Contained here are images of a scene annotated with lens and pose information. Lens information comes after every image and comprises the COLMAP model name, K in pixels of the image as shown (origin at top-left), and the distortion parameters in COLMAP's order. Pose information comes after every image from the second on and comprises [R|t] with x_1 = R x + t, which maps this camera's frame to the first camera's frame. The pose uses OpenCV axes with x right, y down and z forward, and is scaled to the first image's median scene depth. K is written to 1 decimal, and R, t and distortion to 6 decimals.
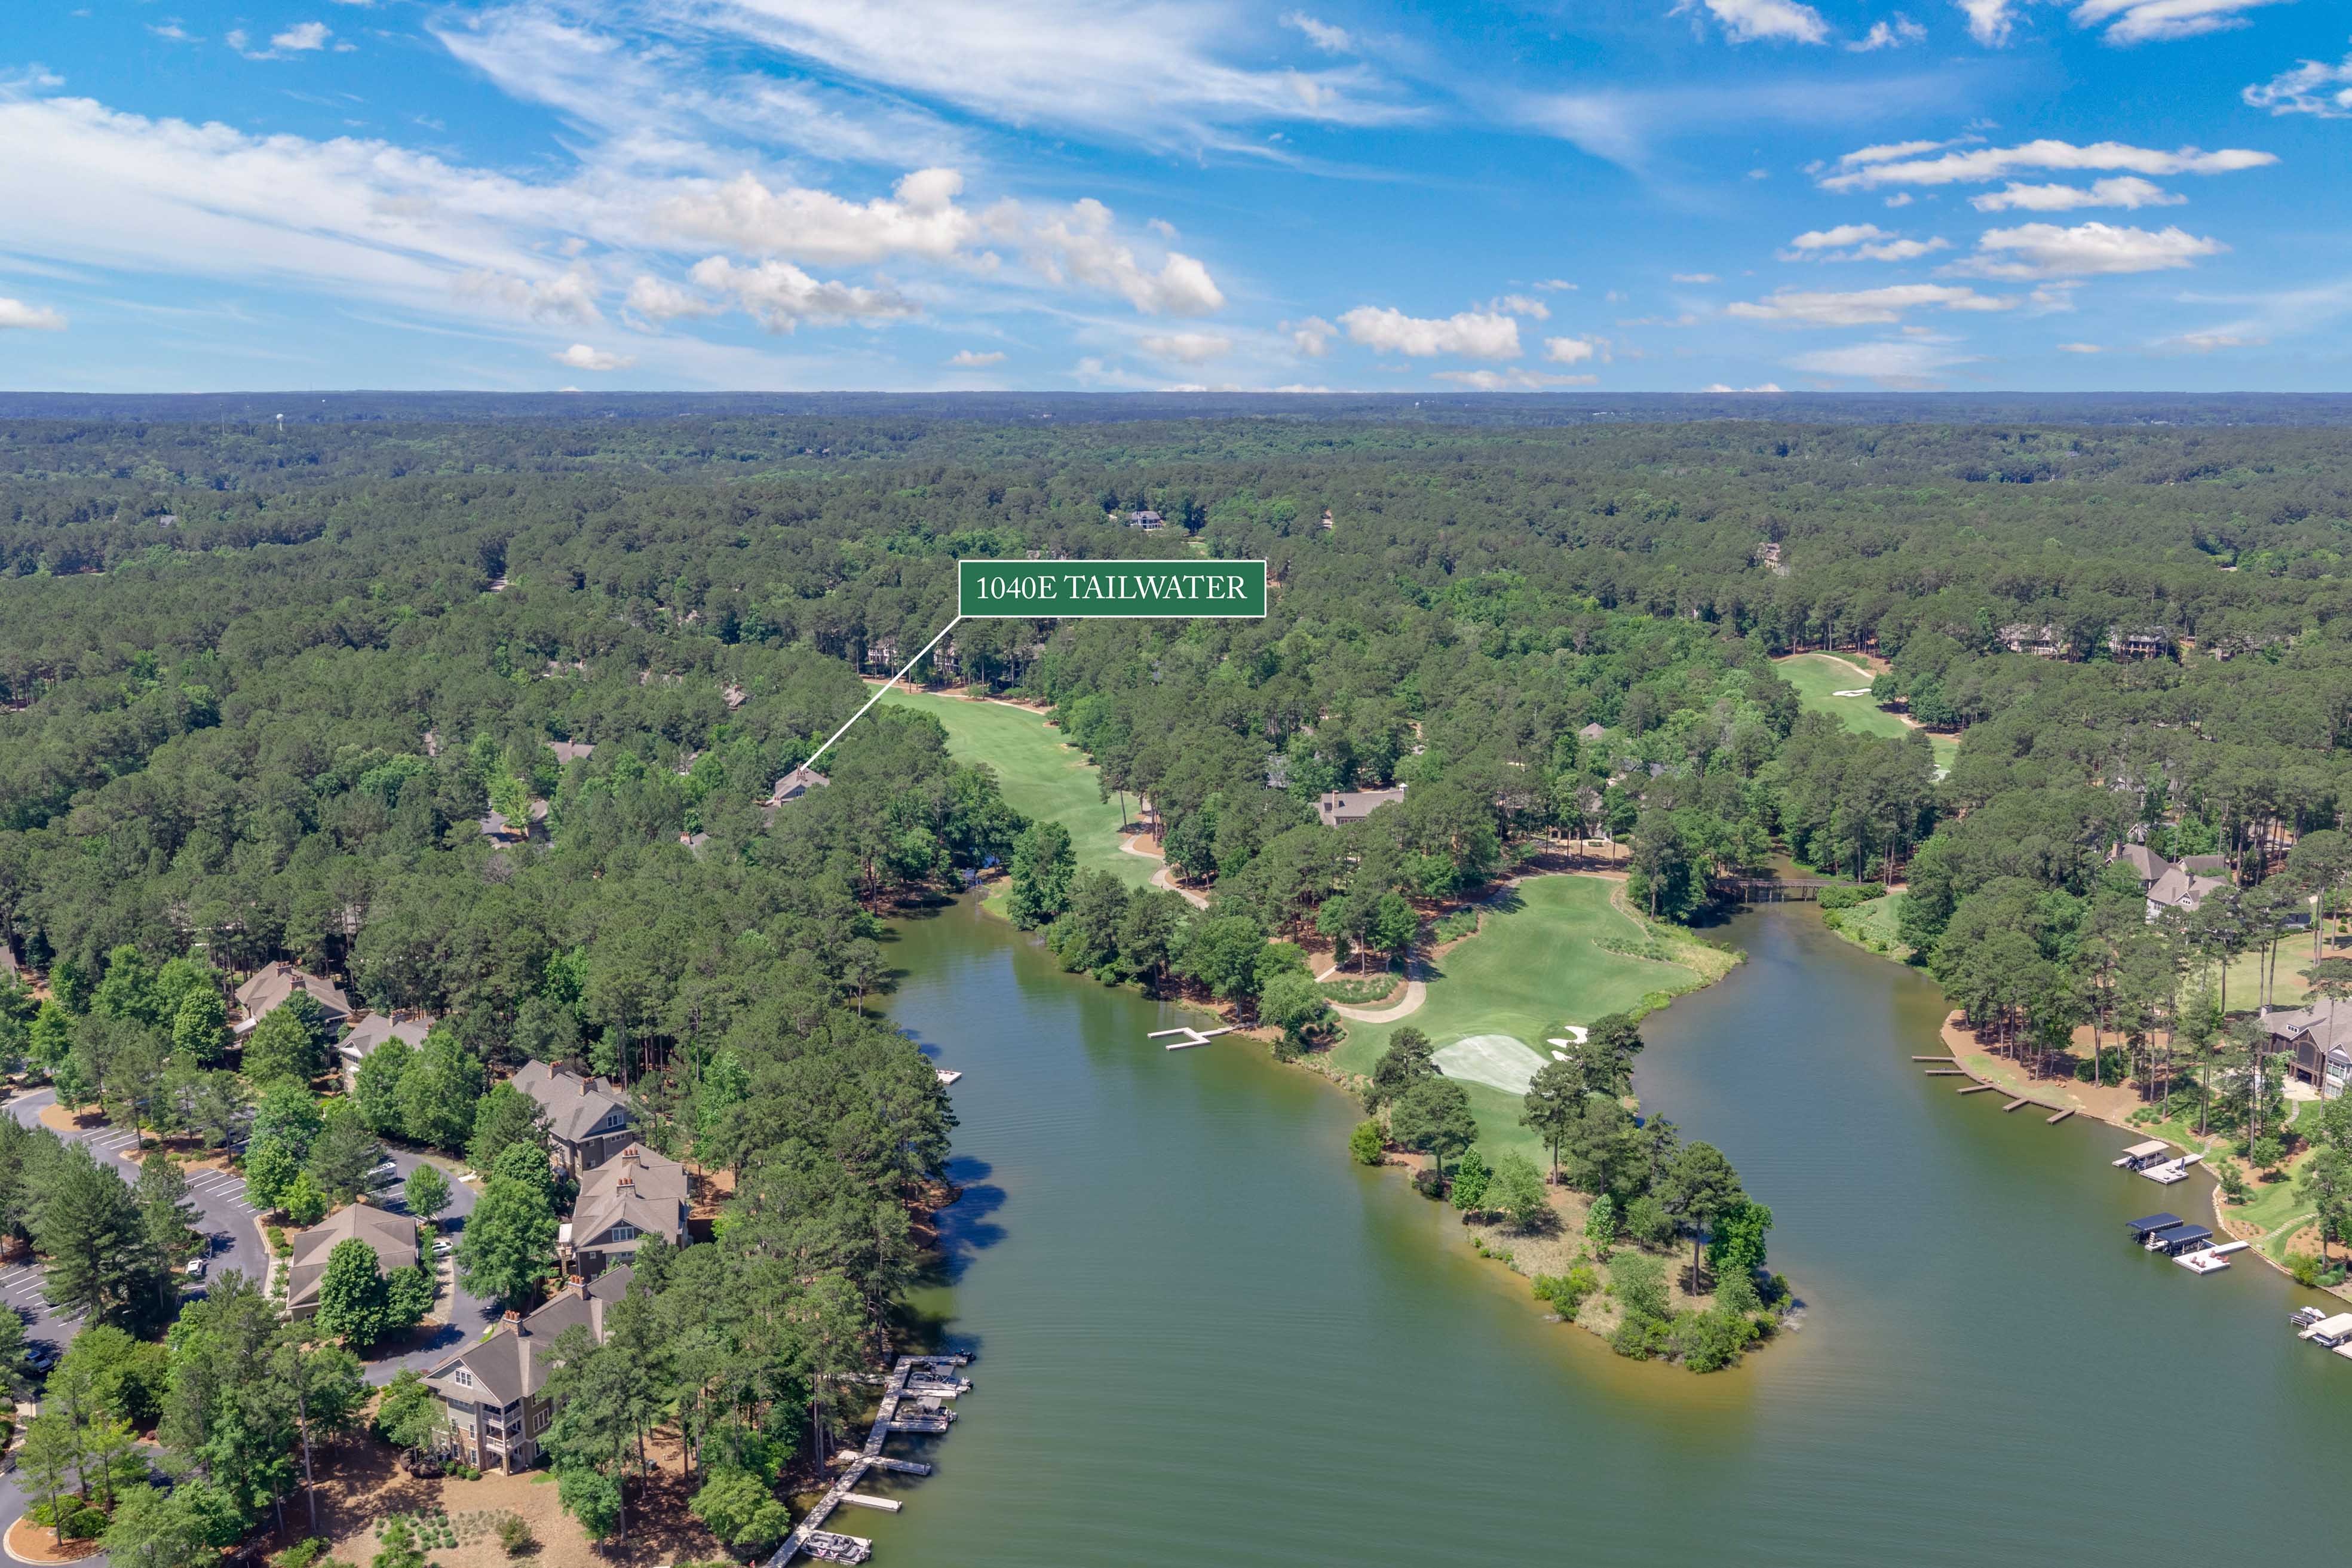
lens RADIAL K [[1948.2, 0, 1178.4], [0, 1948.2, 788.5], [0, 0, 1]] dist [0.028257, -0.053294]
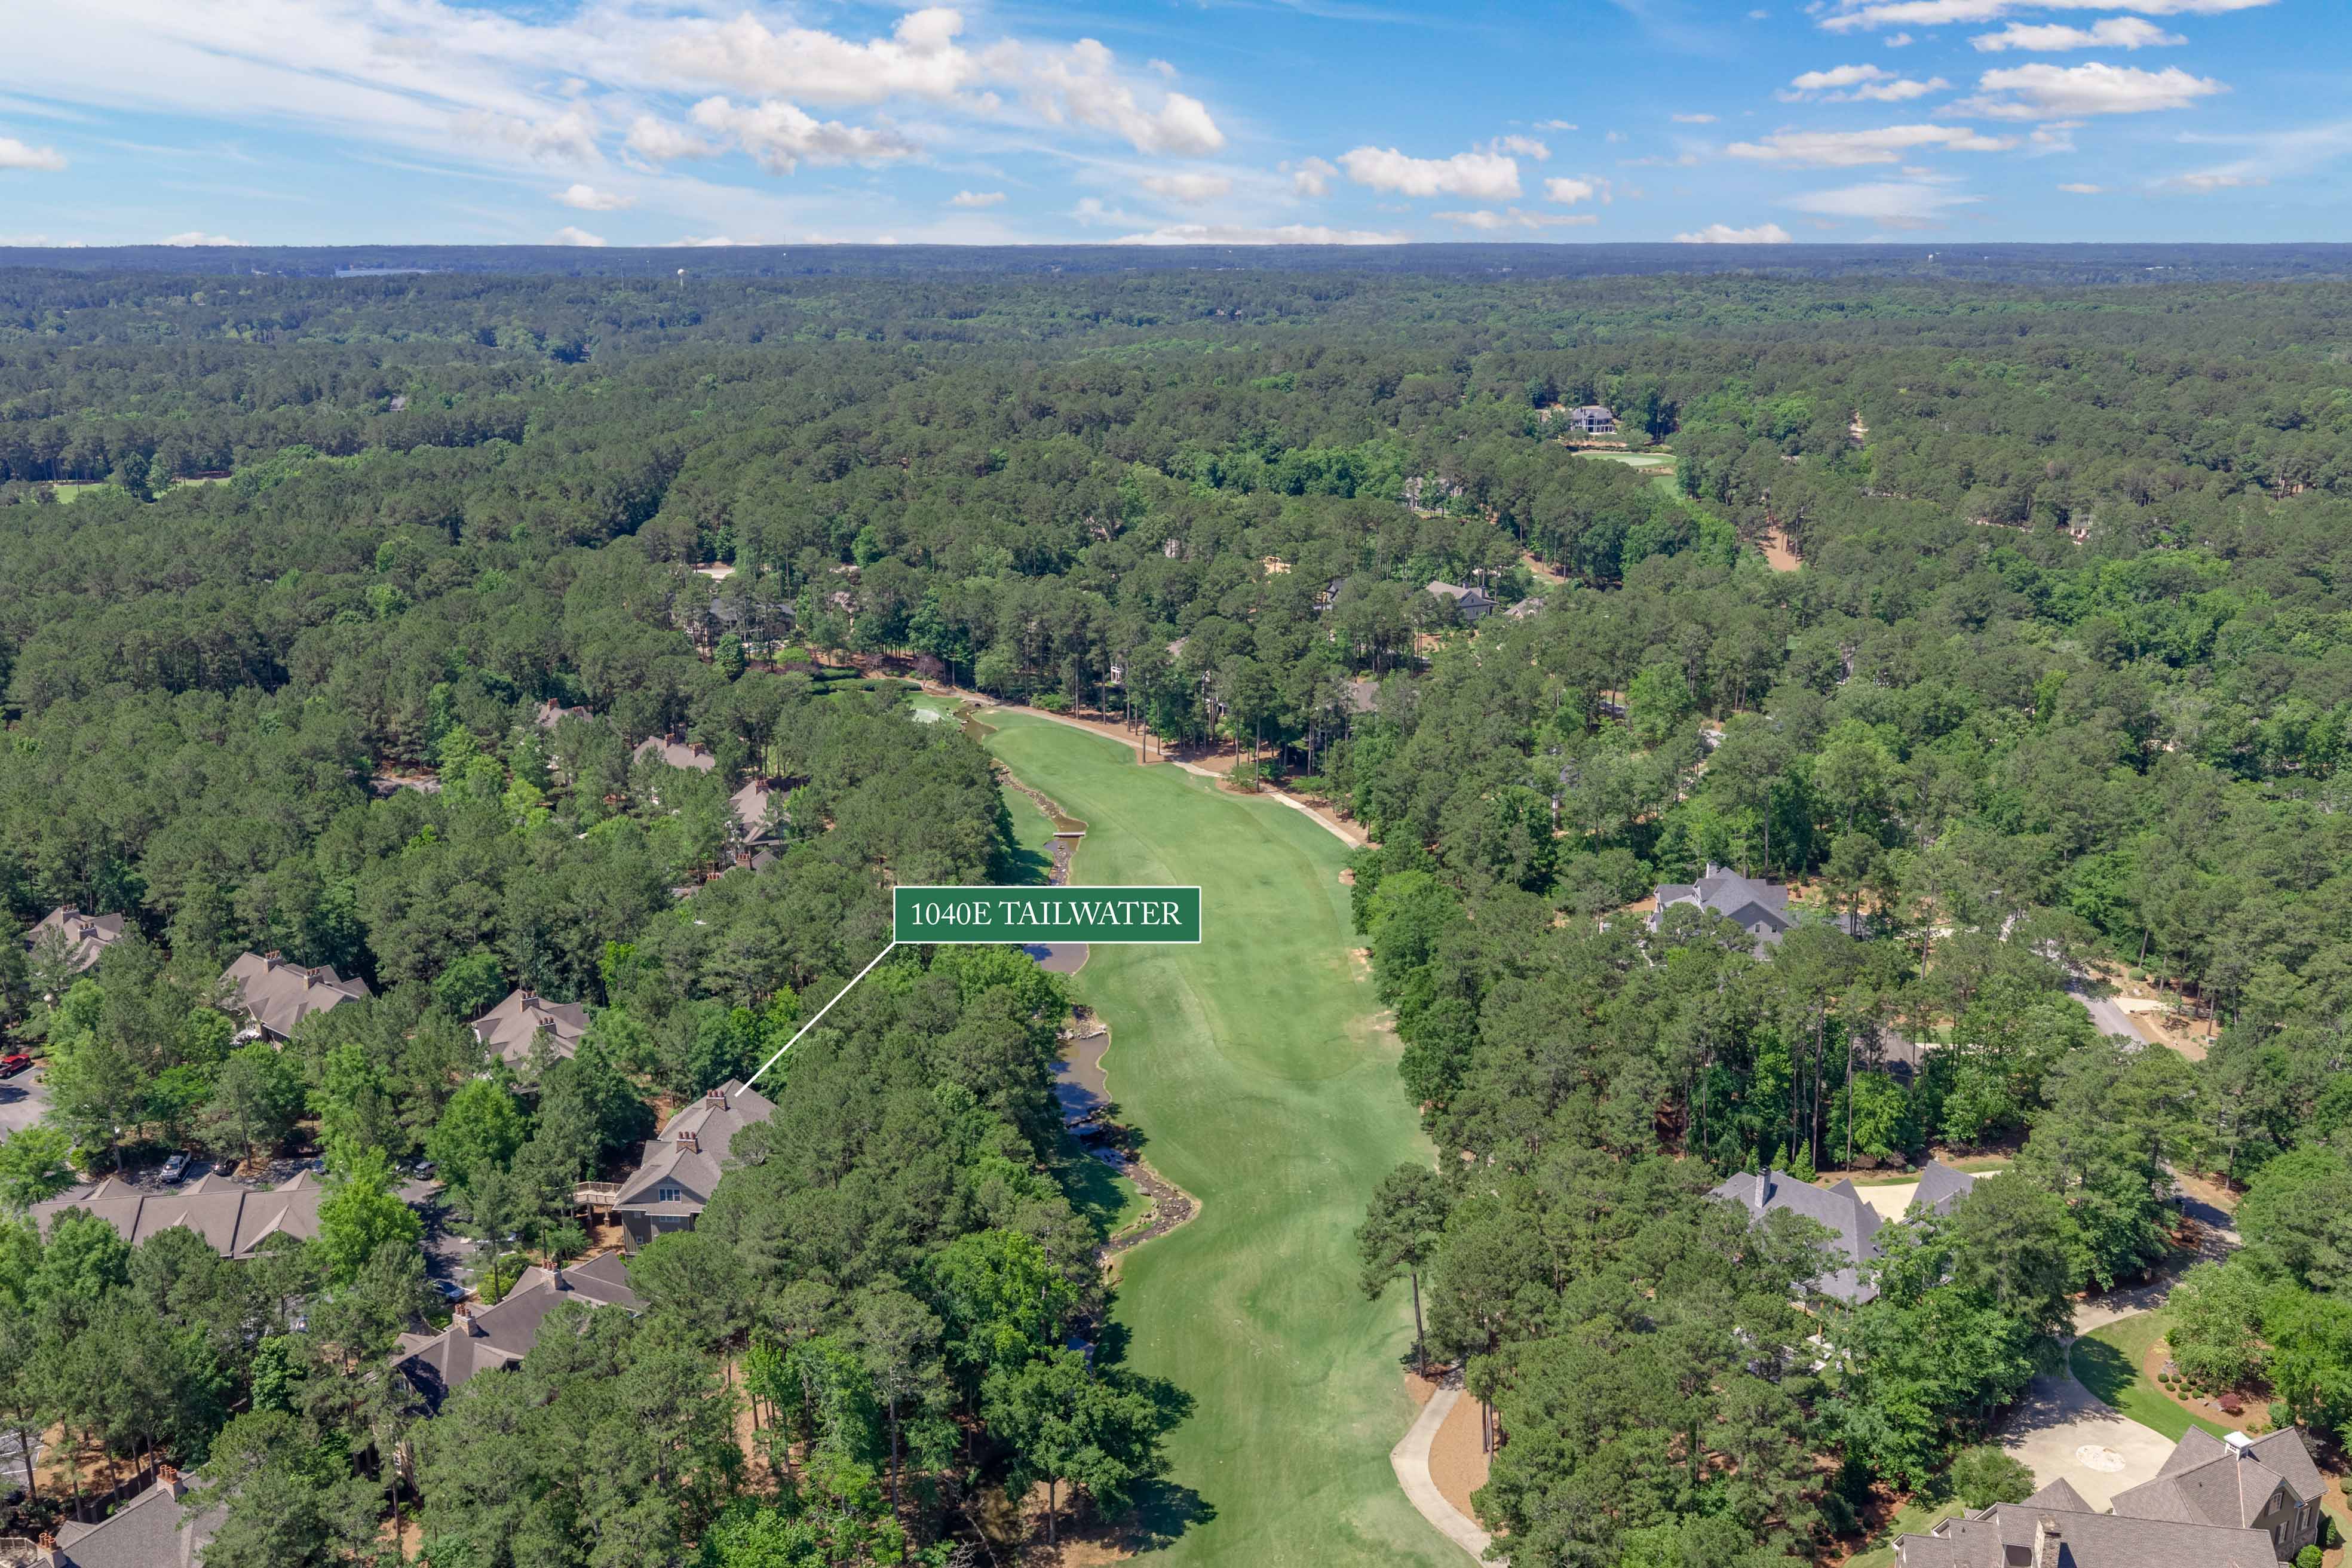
lens RADIAL K [[1948.2, 0, 1180.6], [0, 1948.2, 782.7], [0, 0, 1]] dist [0.028257, -0.053294]
pose [[0.973686, 0.059436, -0.220008, 0.005035], [-0.044215, 0.996316, 0.073475, -0.116832], [0.223565, -0.061814, 0.972727, 0.572191]]
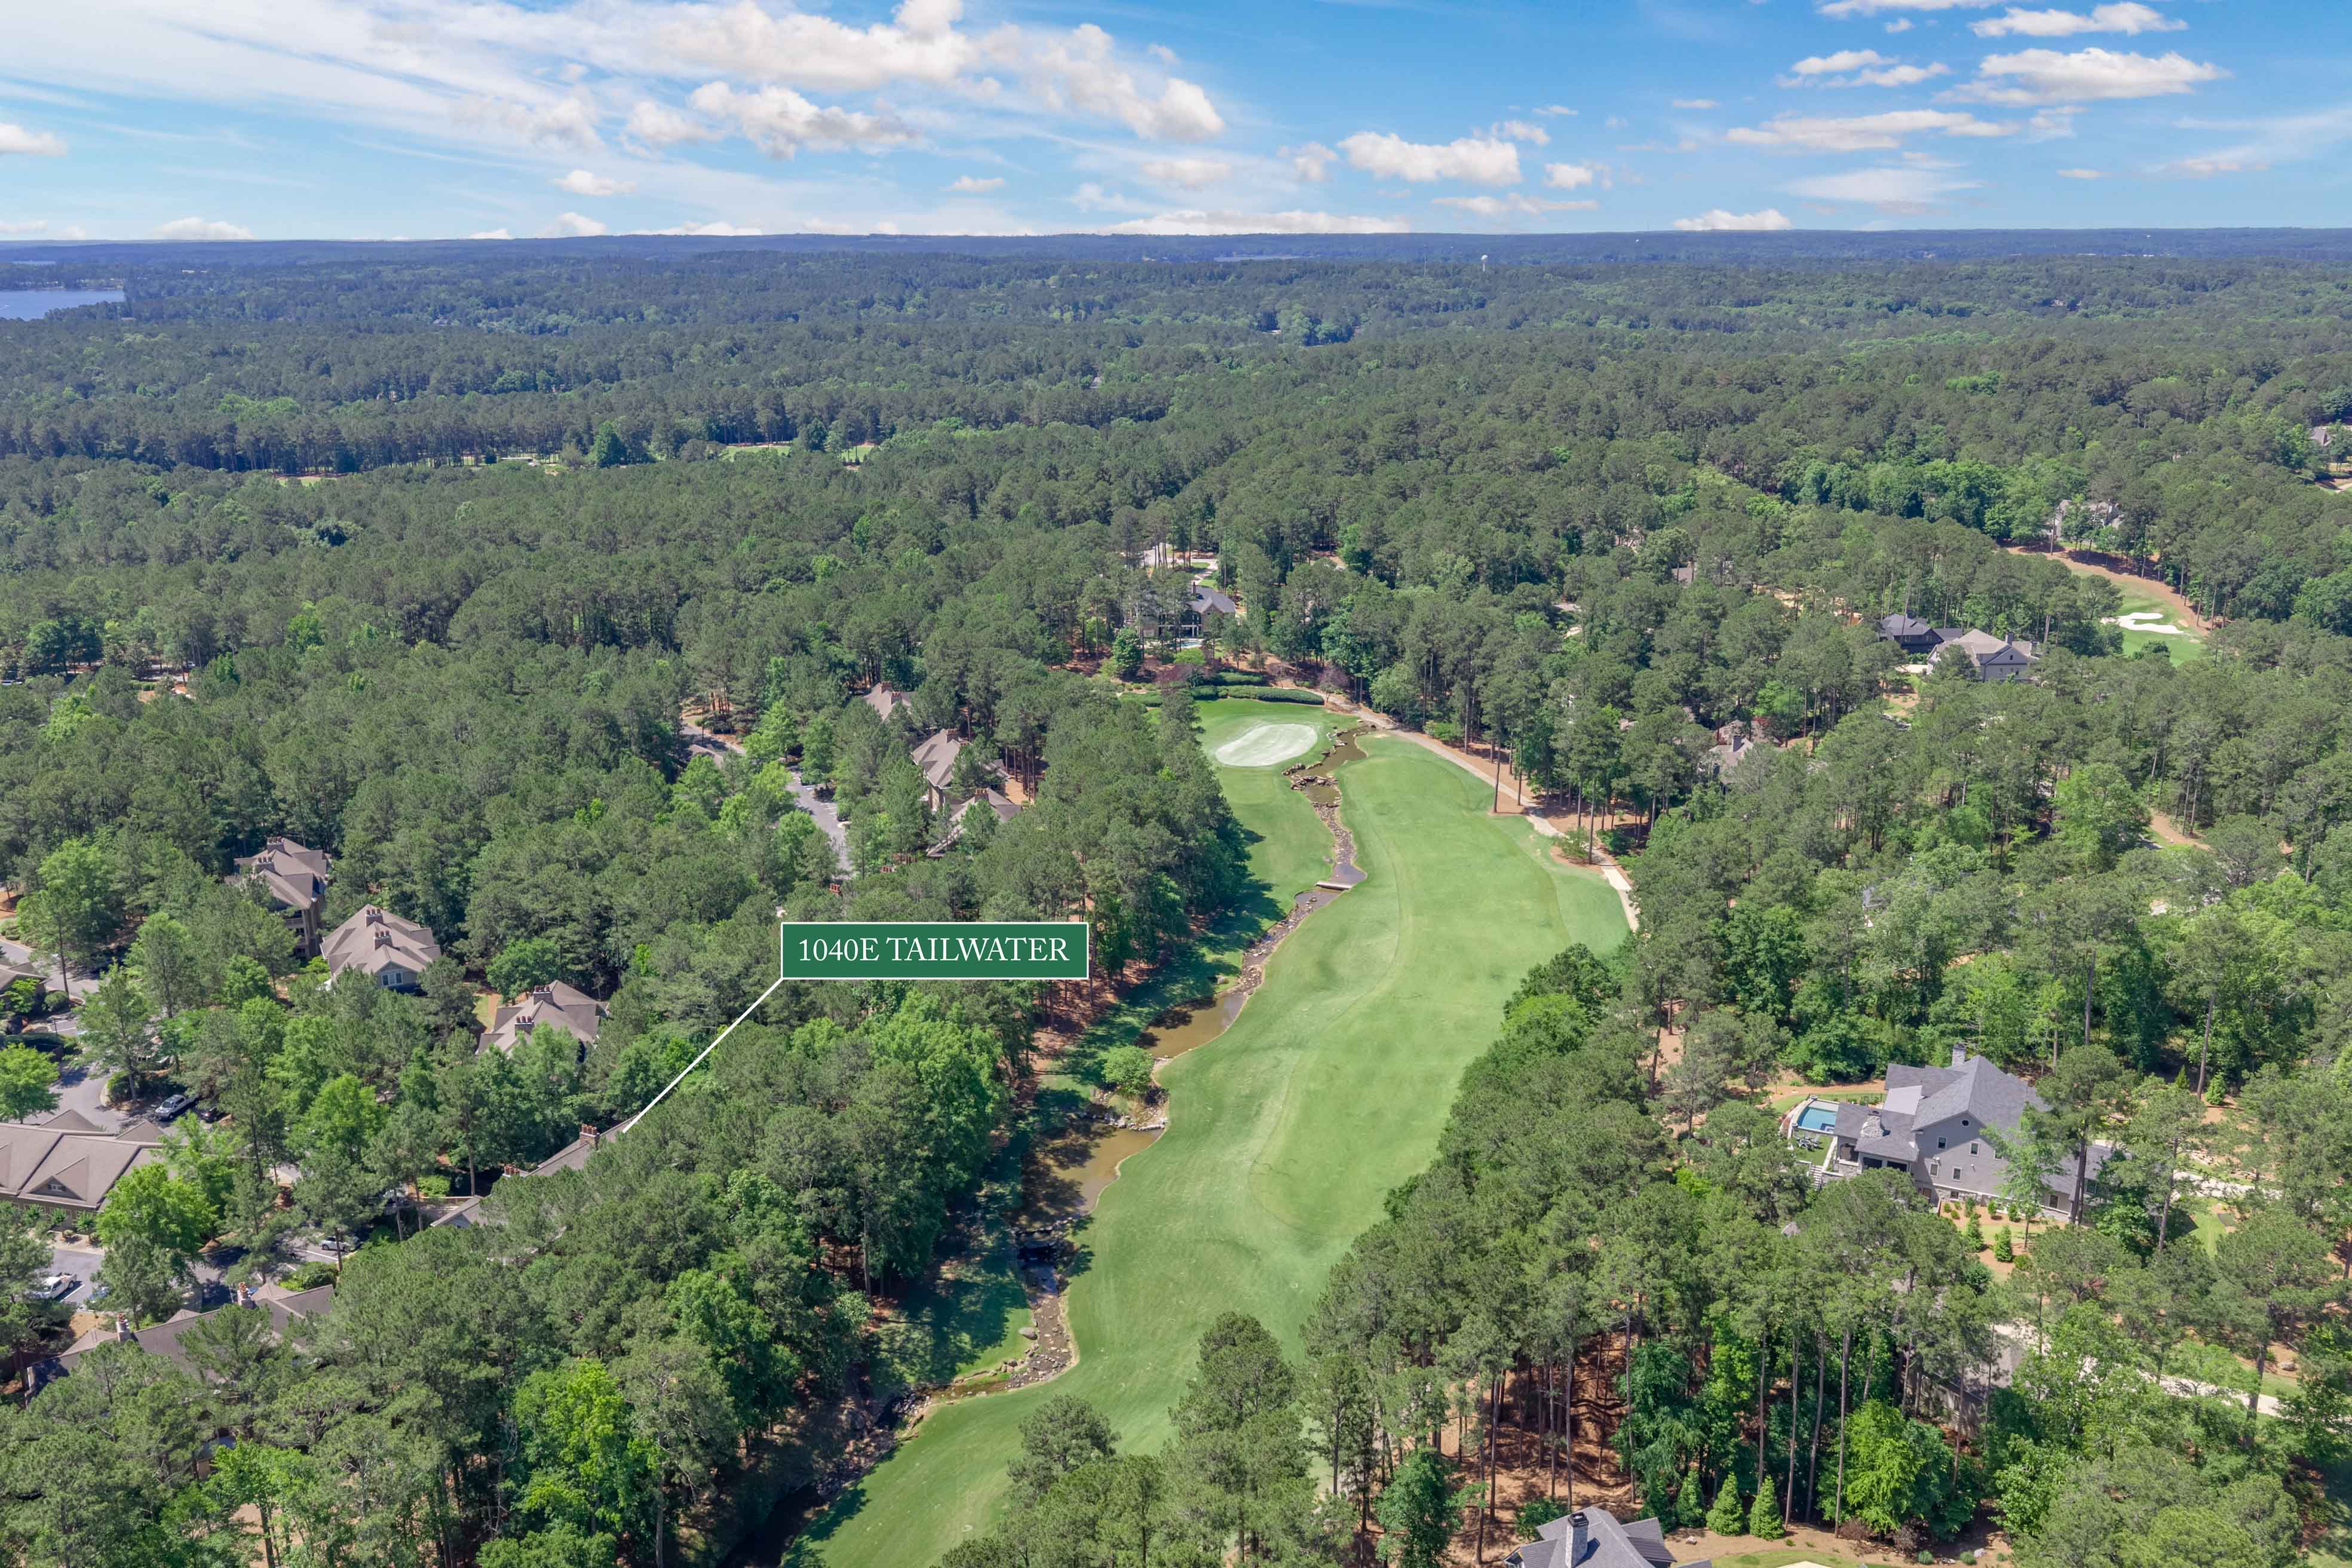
lens RADIAL K [[1948.2, 0, 1177.8], [0, 1948.2, 792.4], [0, 0, 1]] dist [0.028257, -0.053294]
pose [[0.790534, 0.164984, -0.589777, 0.135030], [-0.117645, 0.986004, 0.118133, -0.141776], [0.601013, -0.024003, 0.798879, 0.719853]]
